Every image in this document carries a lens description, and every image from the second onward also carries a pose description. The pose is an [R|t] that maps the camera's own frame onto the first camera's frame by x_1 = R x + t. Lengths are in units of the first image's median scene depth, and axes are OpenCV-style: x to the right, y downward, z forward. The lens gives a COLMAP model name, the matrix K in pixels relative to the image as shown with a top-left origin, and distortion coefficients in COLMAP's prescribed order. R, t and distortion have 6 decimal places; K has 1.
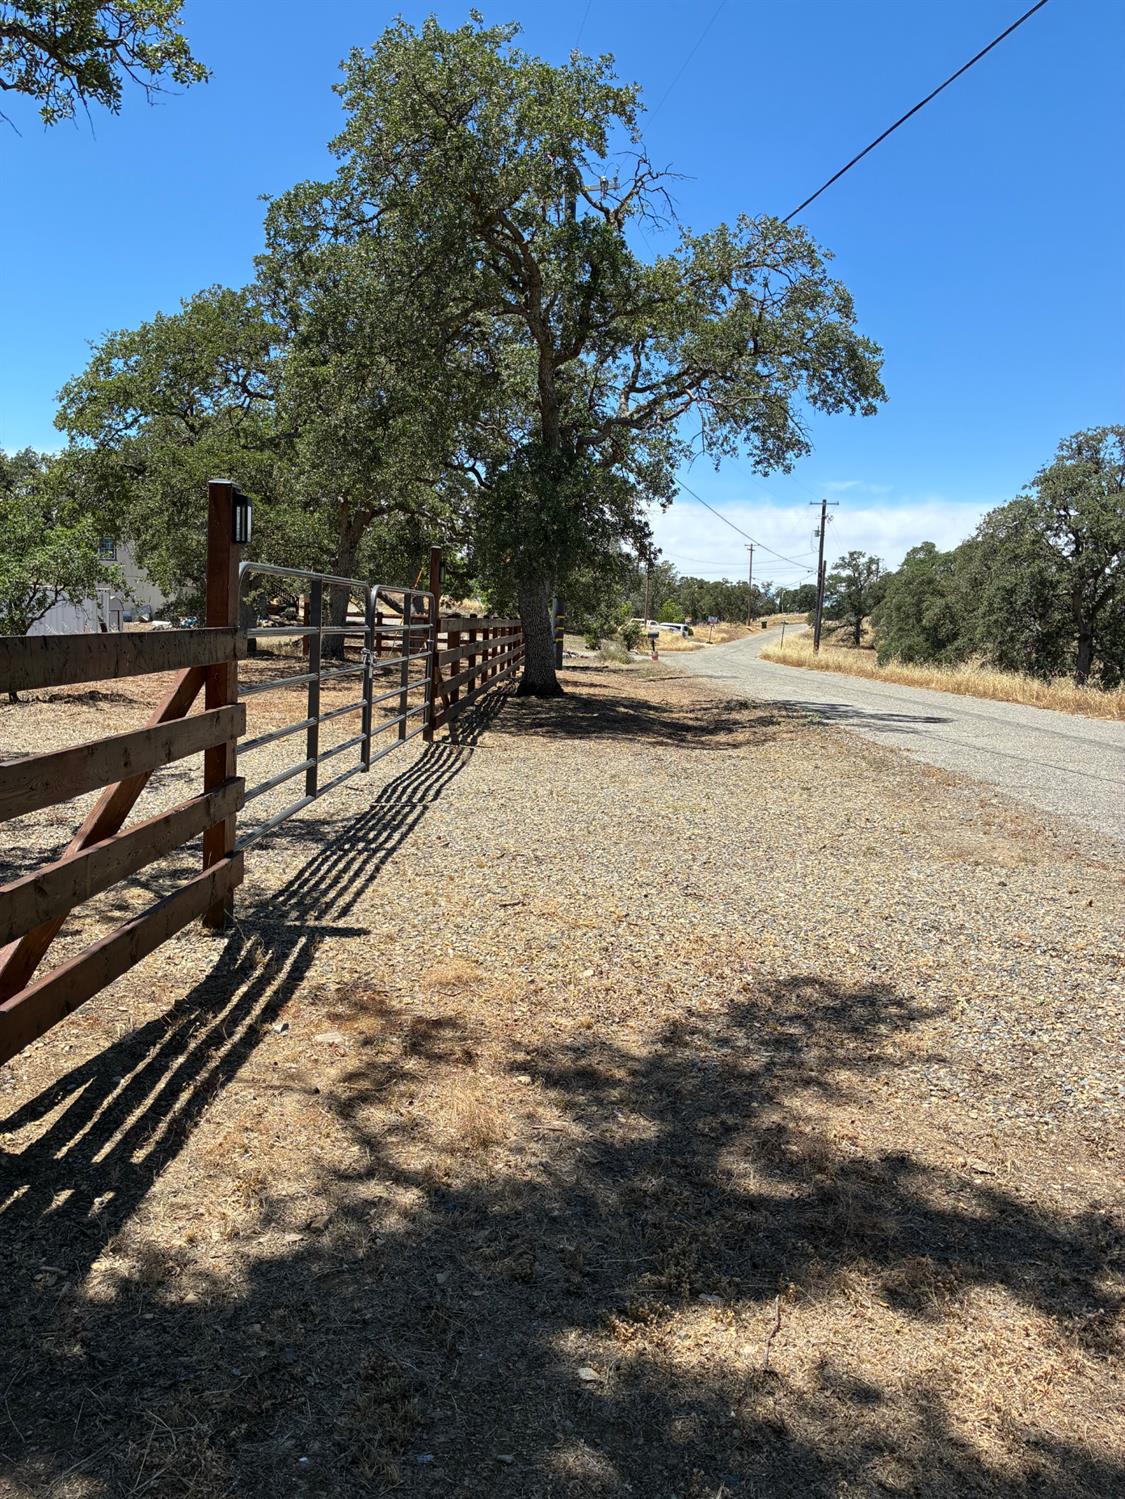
lens RADIAL K [[1090.9, 0, 562.5], [0, 1090.9, 749.5], [0, 0, 1]] dist [0.047165, -0.099664]
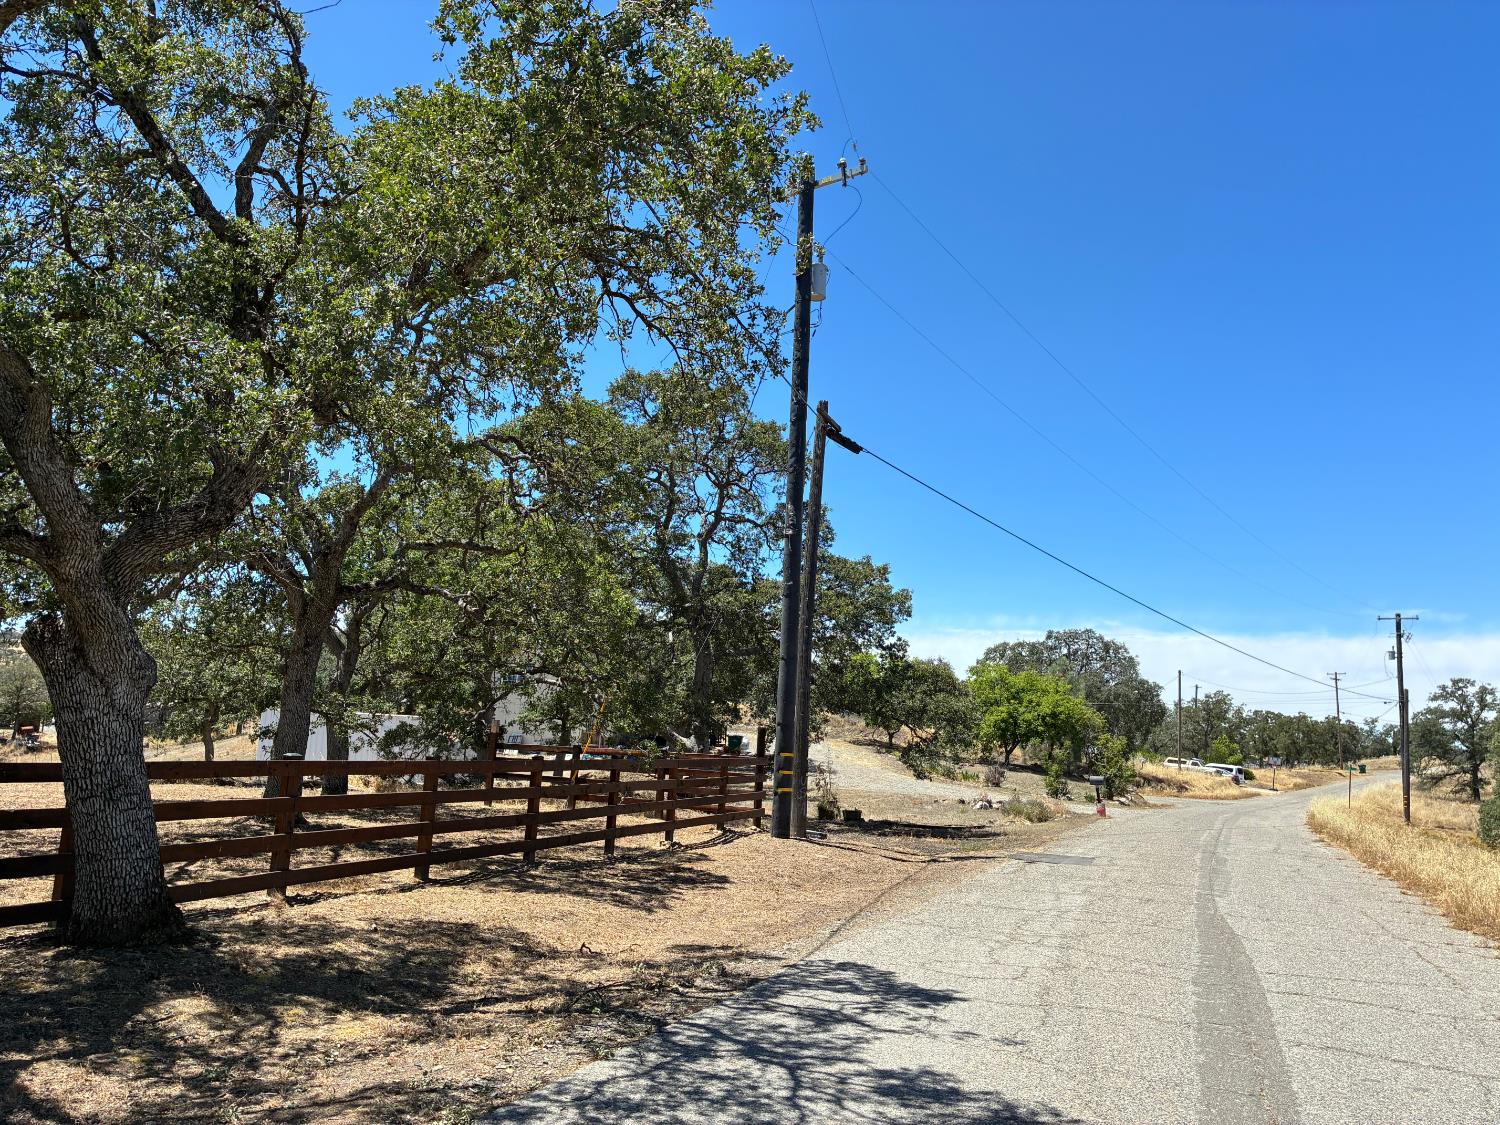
lens RADIAL K [[1091.7, 0, 747.0], [0, 1091.7, 562.6], [0, 0, 1]] dist [0.047165, -0.099664]
pose [[0.940617, -0.034888, -0.337672, 0.051241], [-0.062765, 0.959681, -0.273993, -0.012059], [0.333617, 0.278917, 0.900503, 0.090100]]
